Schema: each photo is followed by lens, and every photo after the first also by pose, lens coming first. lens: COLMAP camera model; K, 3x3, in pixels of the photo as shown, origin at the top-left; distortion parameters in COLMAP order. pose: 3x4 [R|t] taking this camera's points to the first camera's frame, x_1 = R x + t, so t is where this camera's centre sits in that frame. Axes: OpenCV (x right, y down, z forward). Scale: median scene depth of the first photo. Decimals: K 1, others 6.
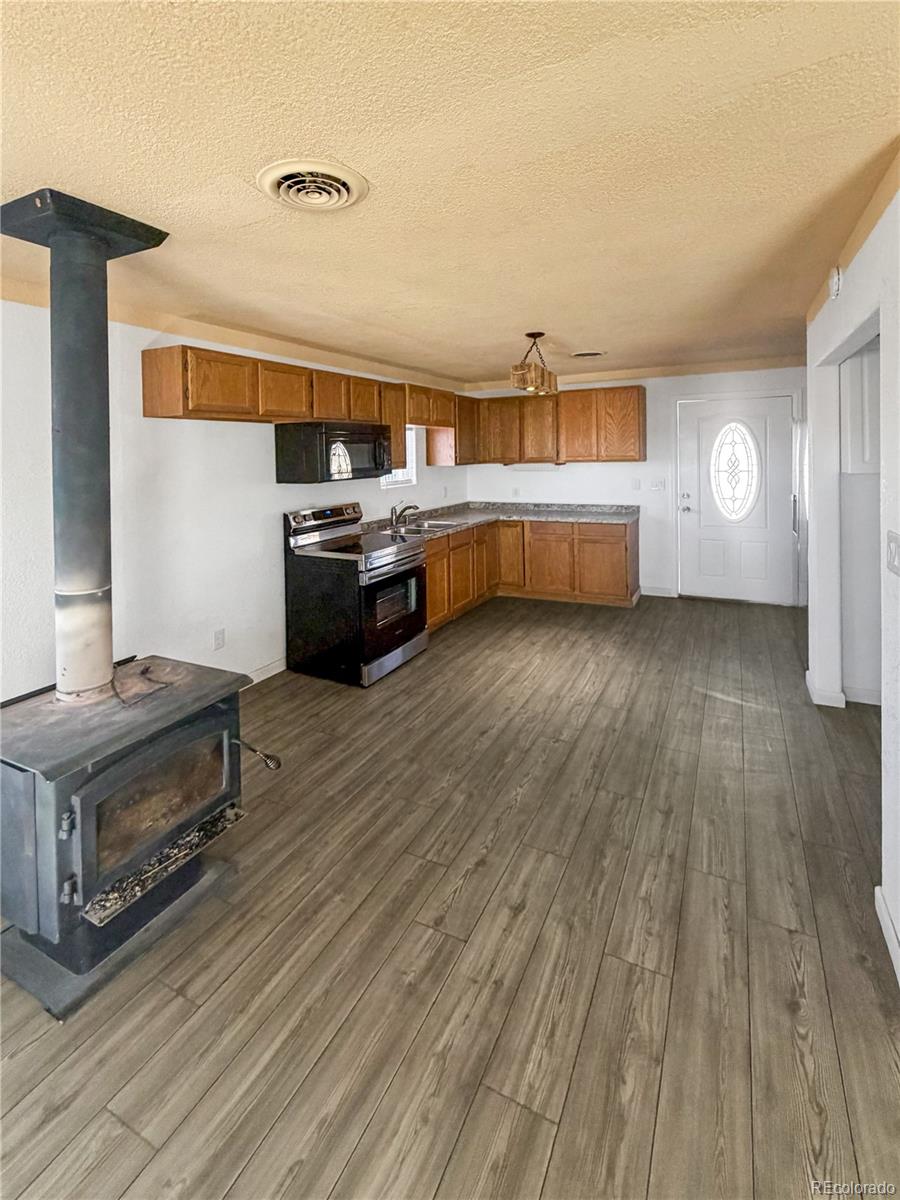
lens RADIAL K [[540.5, 0, 450.0], [0, 540.5, 600.0], [0, 0, 1]] dist [-0.000872, -0.000188]
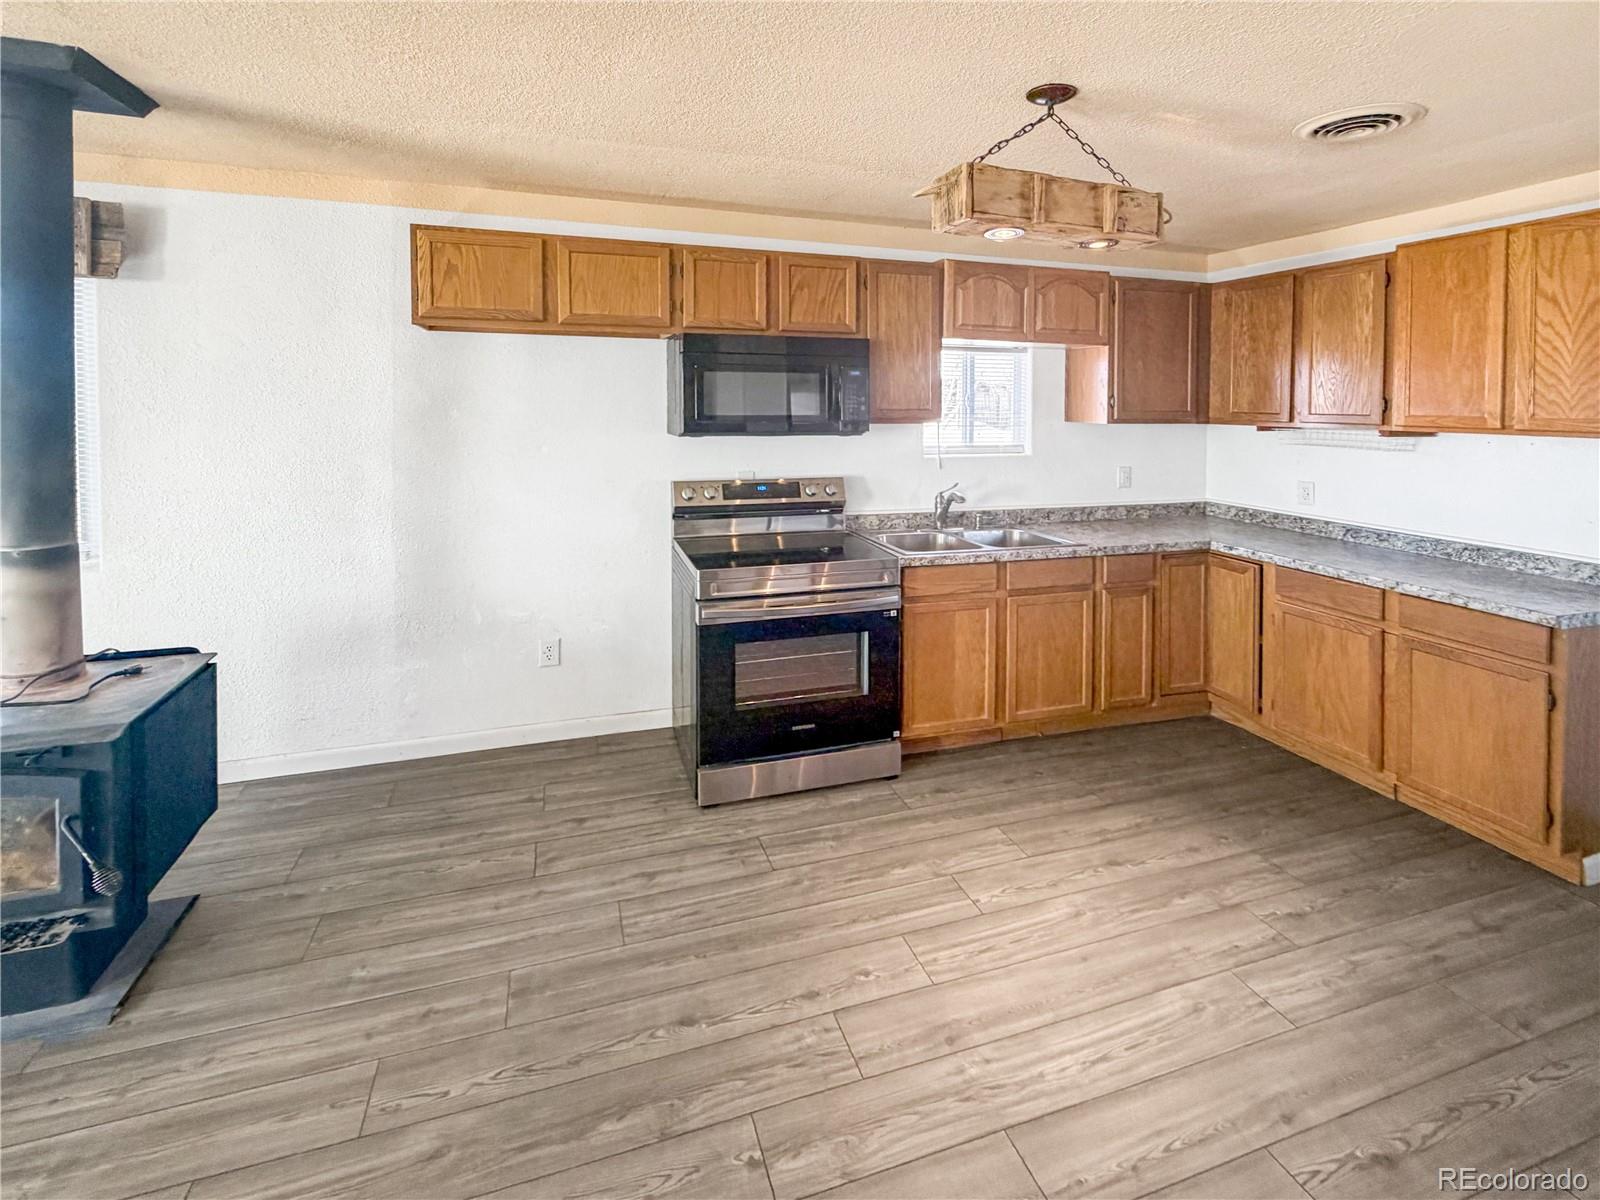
lens RADIAL K [[756.9, 0, 839.3], [0, 756.9, 538.6], [0, 0, 1]] dist [-0.002057, 0.000224]
pose [[0.711256, 0.155216, -0.685582, 0.382330], [-0.211344, 0.977410, 0.002027, -0.121103], [0.670409, 0.143452, 0.727993, 0.442941]]
